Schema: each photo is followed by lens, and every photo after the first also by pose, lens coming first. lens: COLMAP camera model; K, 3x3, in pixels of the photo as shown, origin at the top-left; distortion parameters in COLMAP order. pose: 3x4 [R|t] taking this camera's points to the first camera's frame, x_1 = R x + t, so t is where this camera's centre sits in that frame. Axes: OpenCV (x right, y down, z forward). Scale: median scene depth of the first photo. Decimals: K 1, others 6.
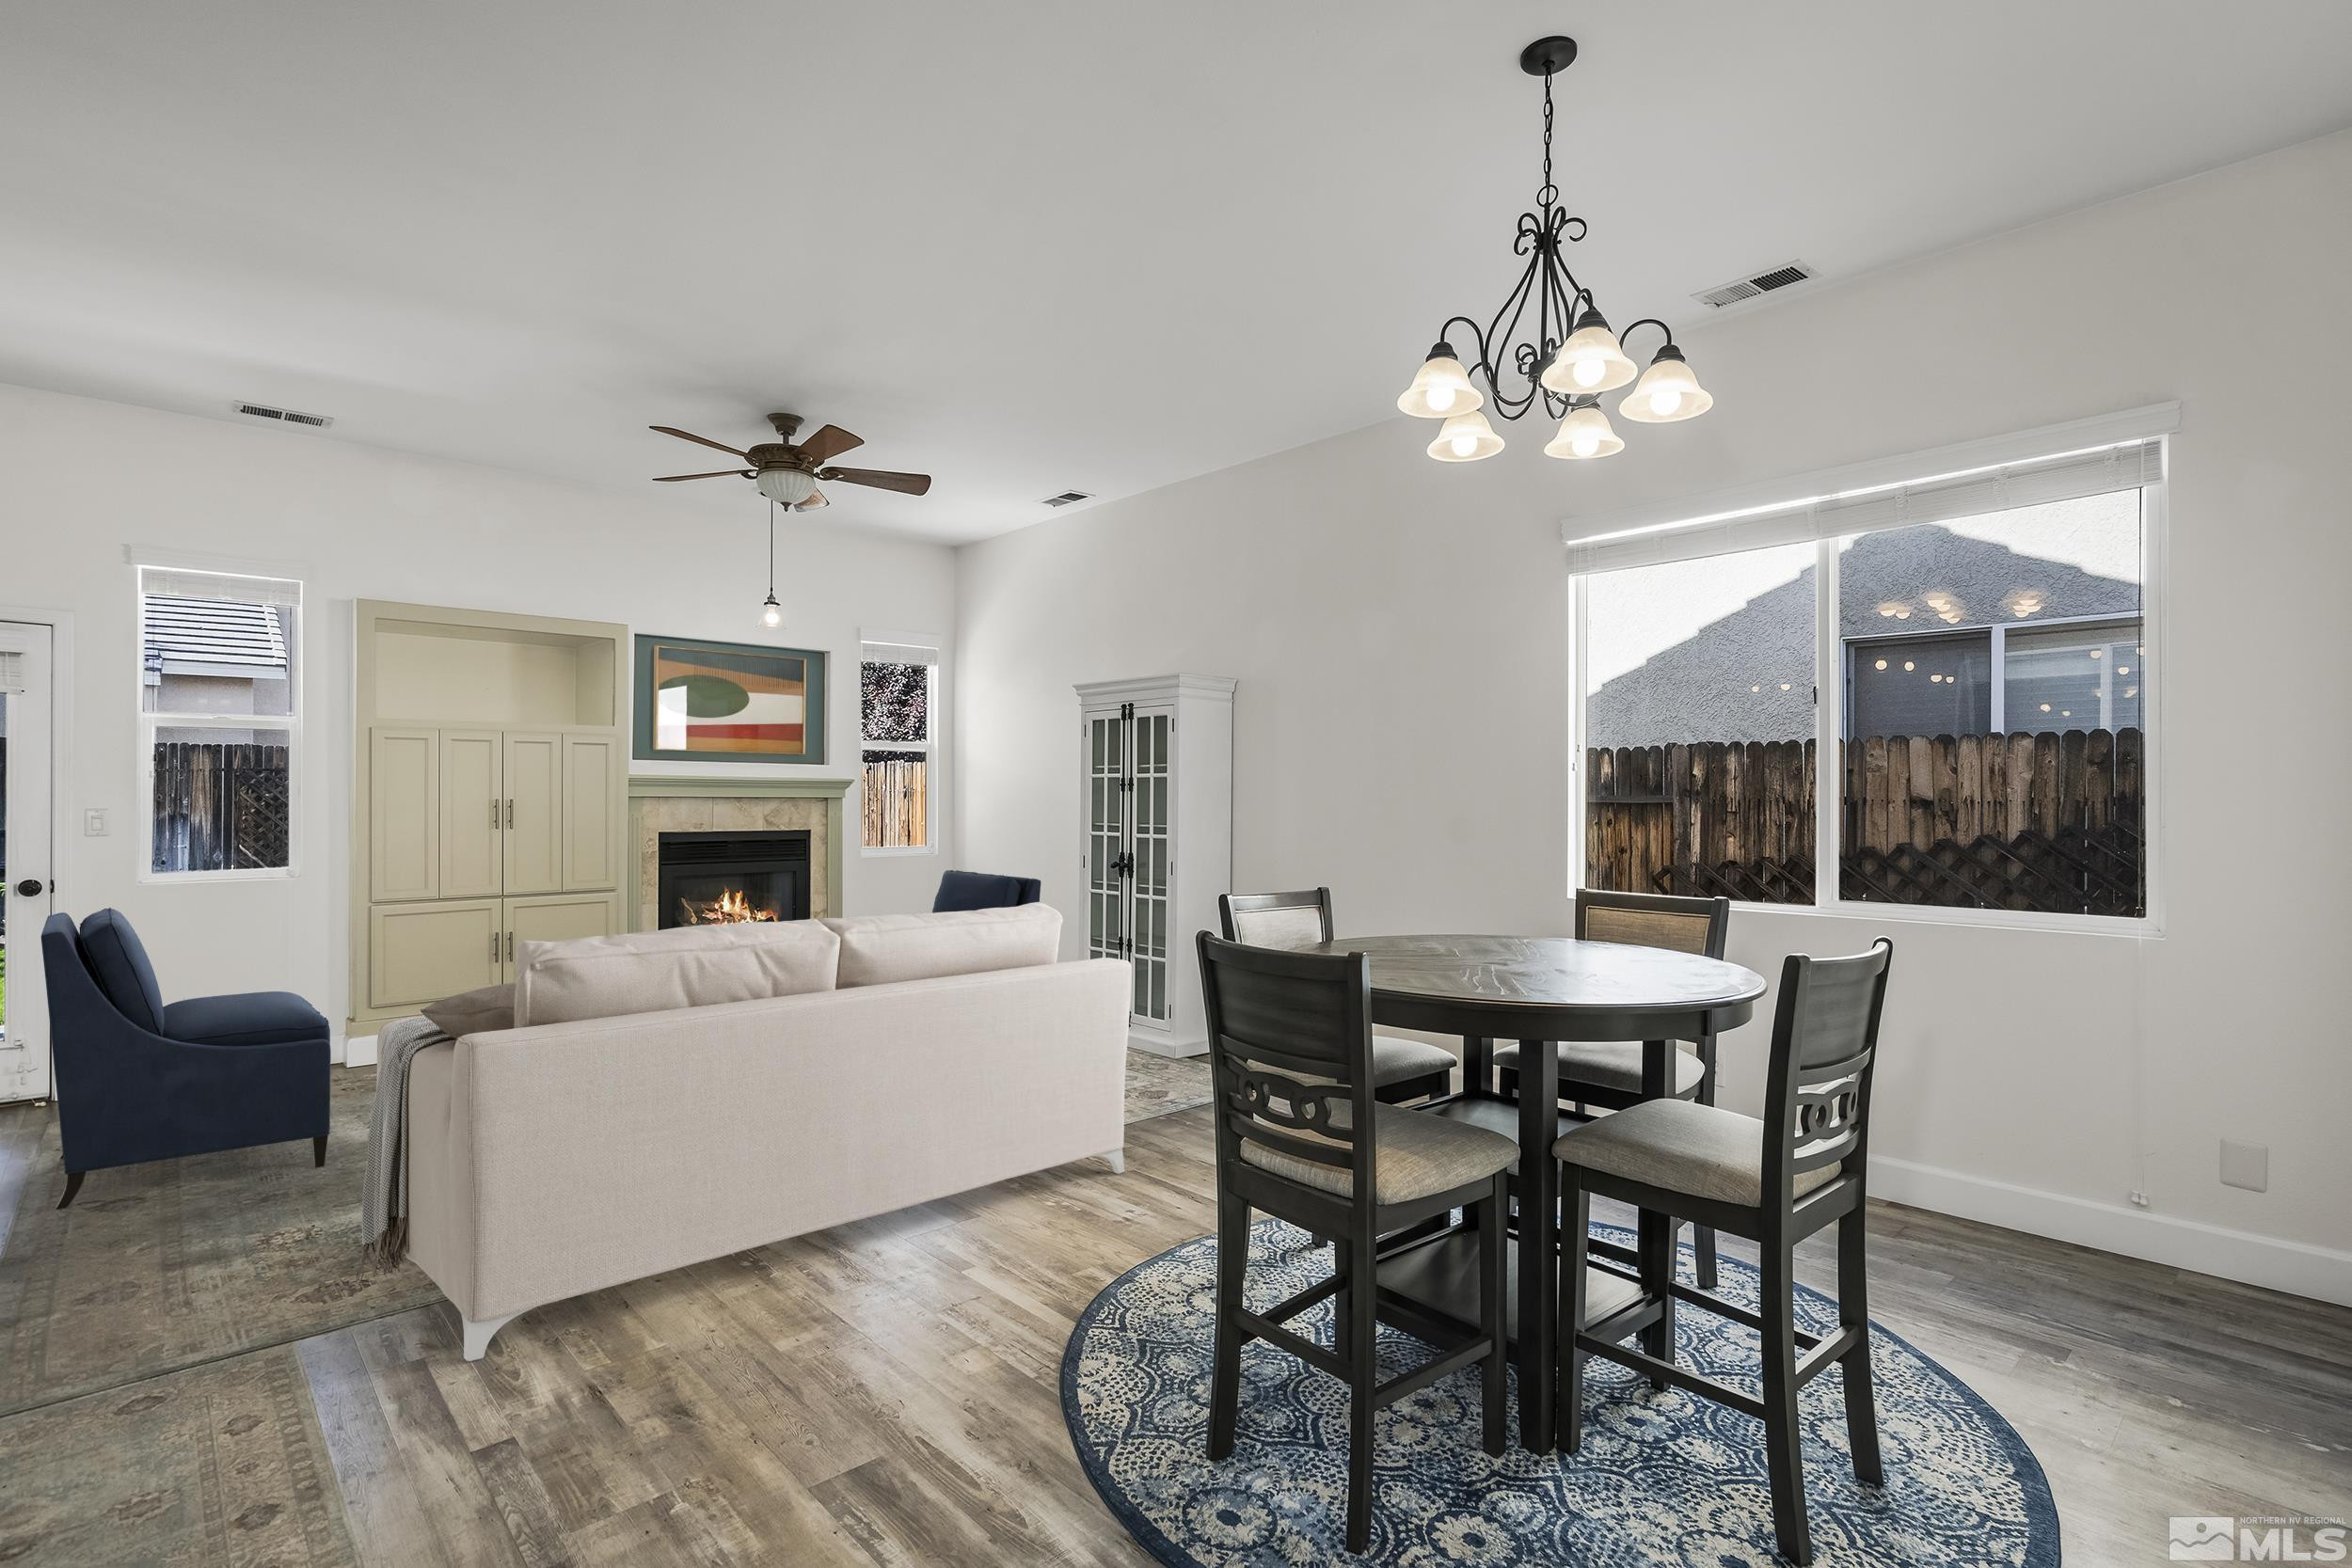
lens RADIAL K [[1141.3, 0, 1179.5], [0, 1141.3, 788.2], [0, 0, 1]] dist [-0.004255, 0.003326]
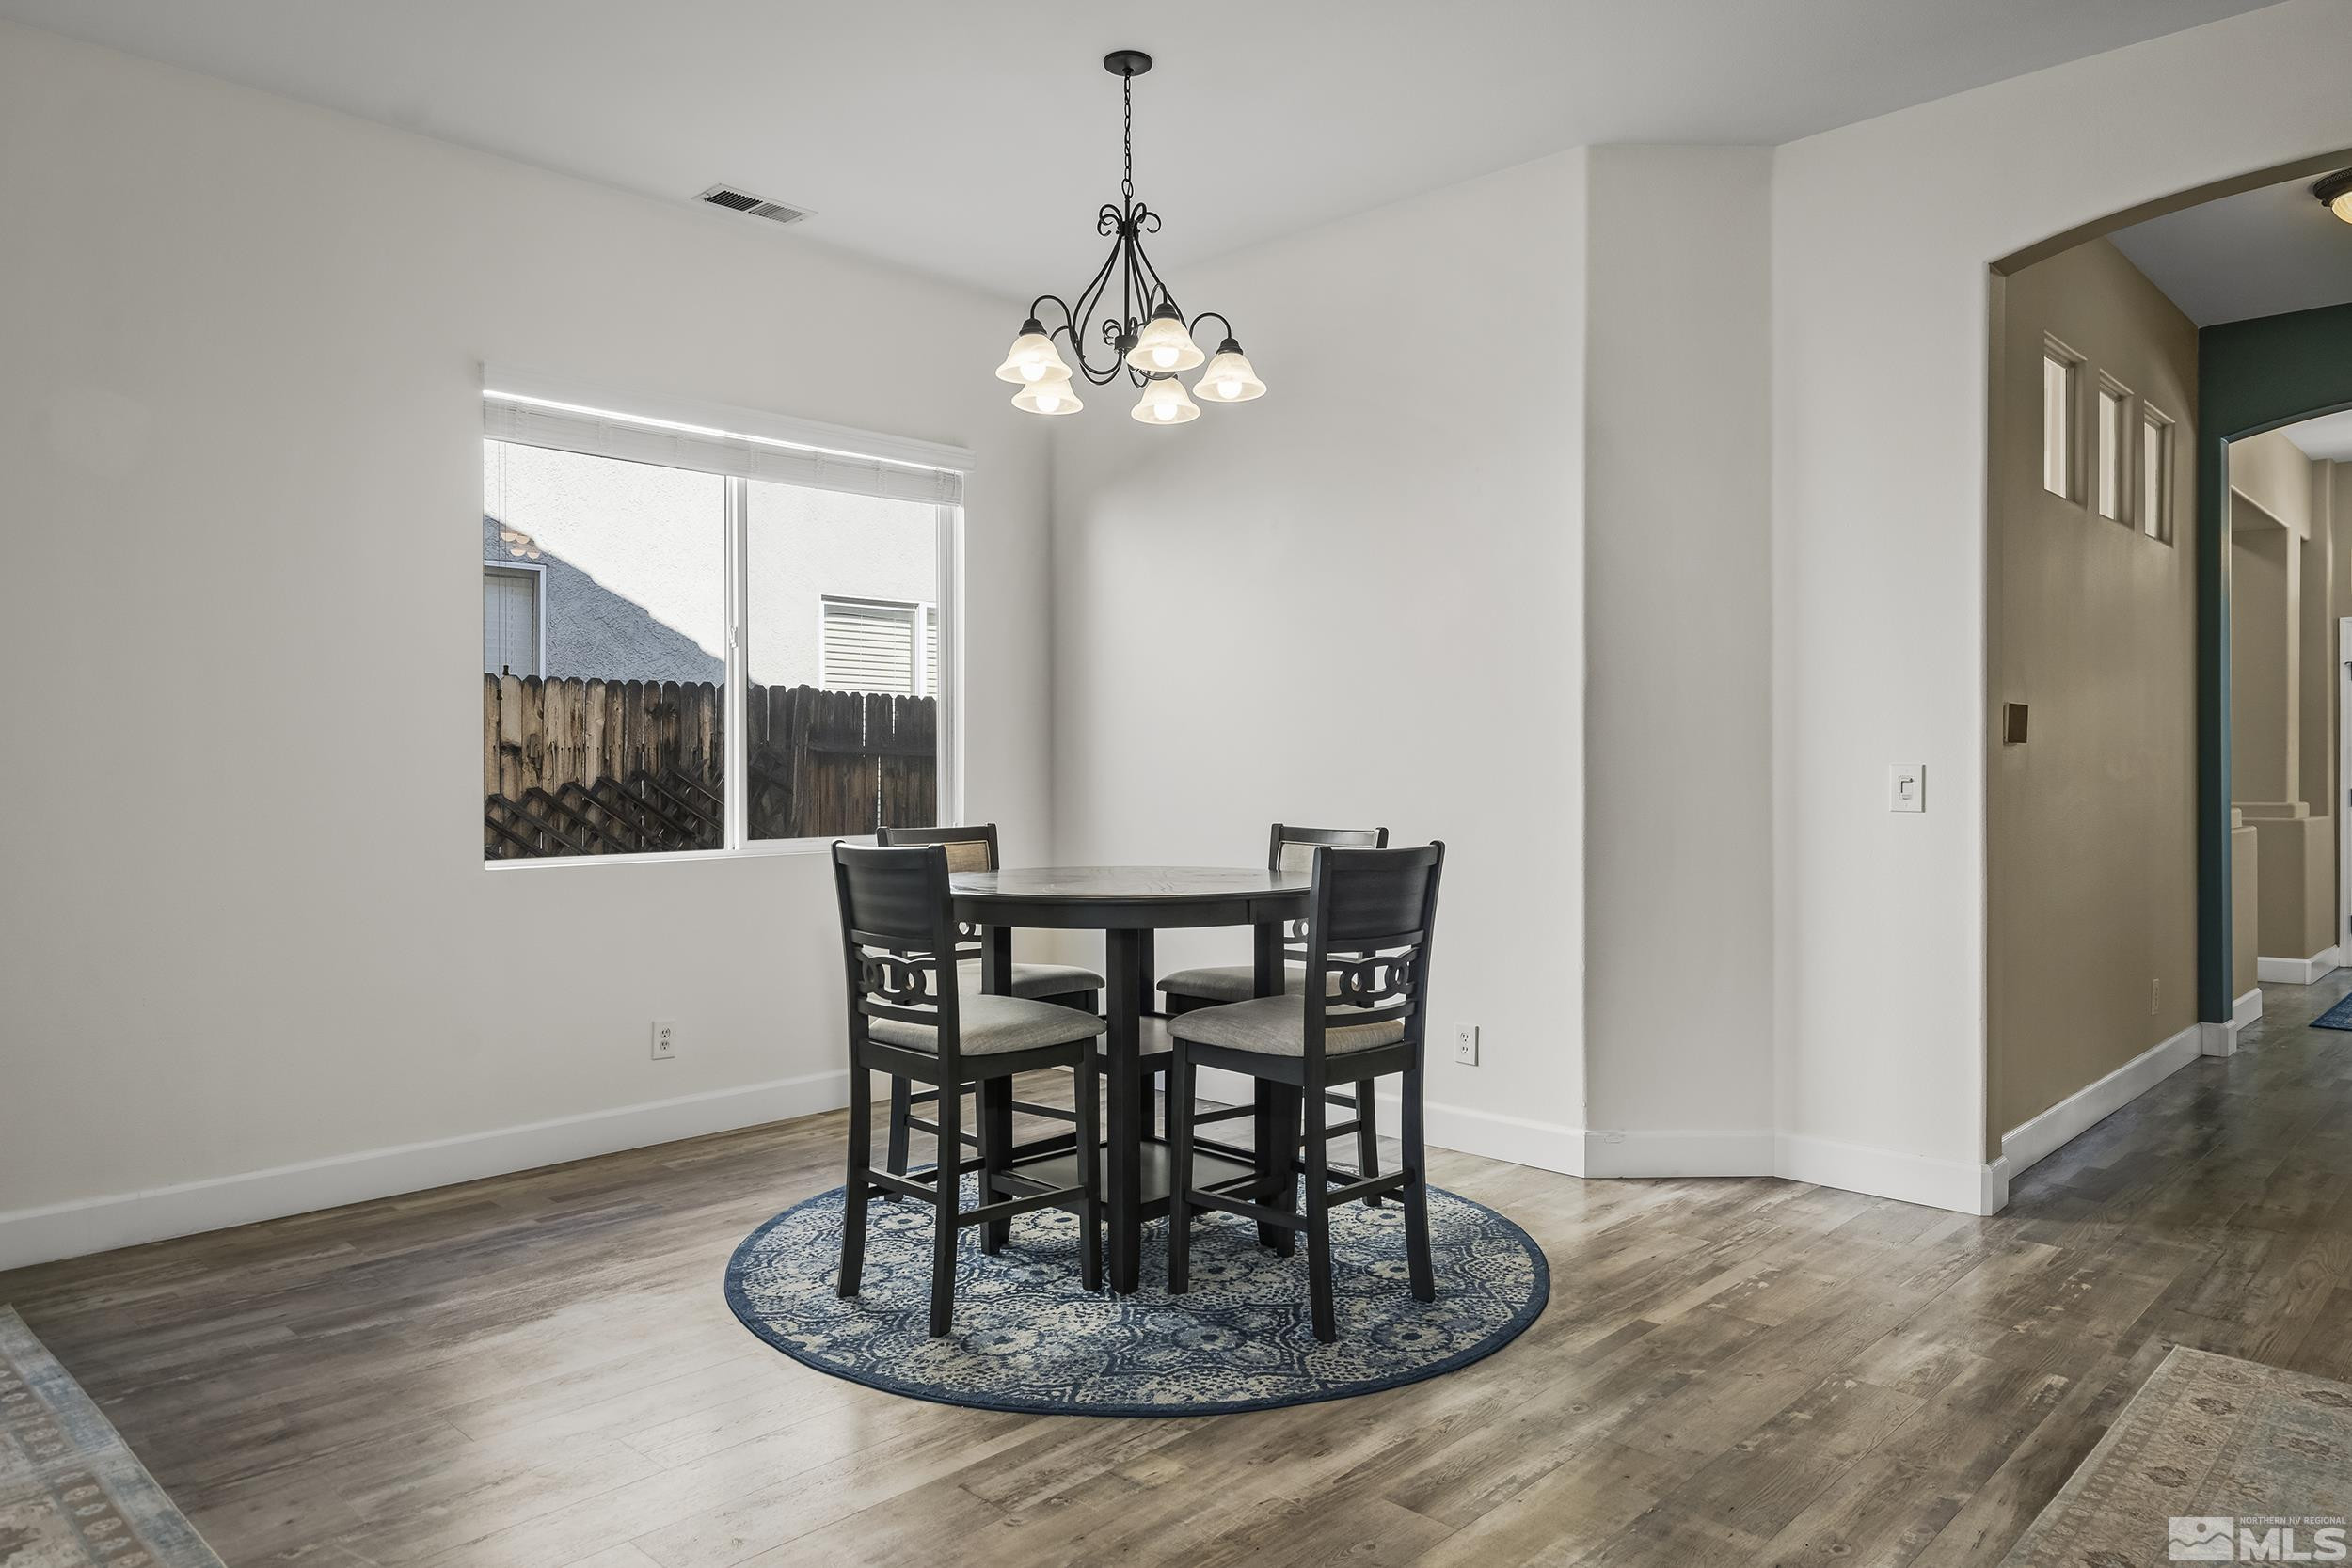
lens RADIAL K [[1533.2, 0, 1178.6], [0, 1533.2, 787.3], [0, 0, 1]] dist [0.008899, 0.000486]
pose [[-0.067424, -0.017630, 0.997569, -0.782941], [-0.007259, 0.999826, 0.017179, 0.023610], [-0.997698, -0.006083, -0.067540, 0.697796]]
